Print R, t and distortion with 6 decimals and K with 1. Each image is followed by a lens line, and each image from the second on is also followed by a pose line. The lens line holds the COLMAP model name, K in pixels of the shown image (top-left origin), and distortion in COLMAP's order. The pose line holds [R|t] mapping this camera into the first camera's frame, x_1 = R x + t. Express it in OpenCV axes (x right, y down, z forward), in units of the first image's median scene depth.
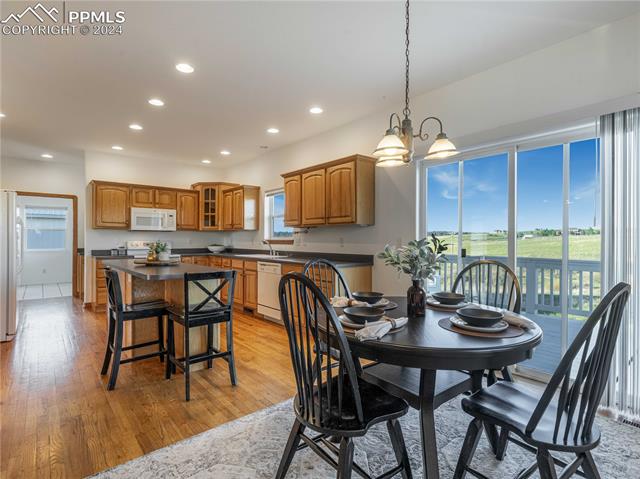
lens RADIAL K [[293.2, 0, 321.1], [0, 293.2, 239.7], [0, 0, 1]] dist [0.003678, -0.000030]
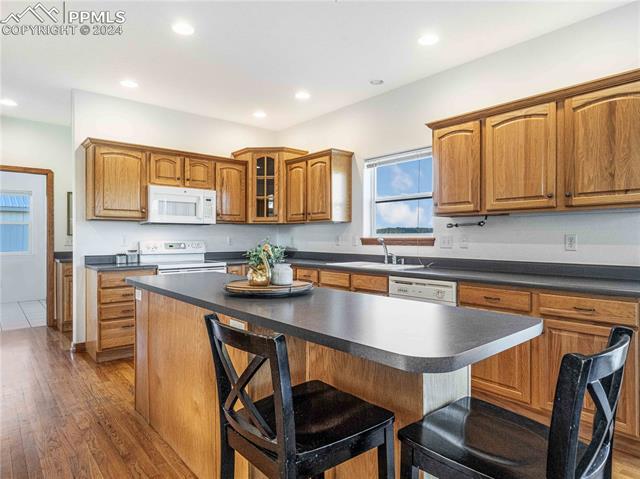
lens RADIAL K [[339.7, 0, 319.1], [0, 339.7, 239.3], [0, 0, 1]] dist [-0.003907, 0.001102]
pose [[0.999890, -0.002618, 0.014631, -0.296054], [0.002537, 0.999981, 0.005566, -0.001067], [-0.014646, -0.005528, 0.999877, 0.284079]]
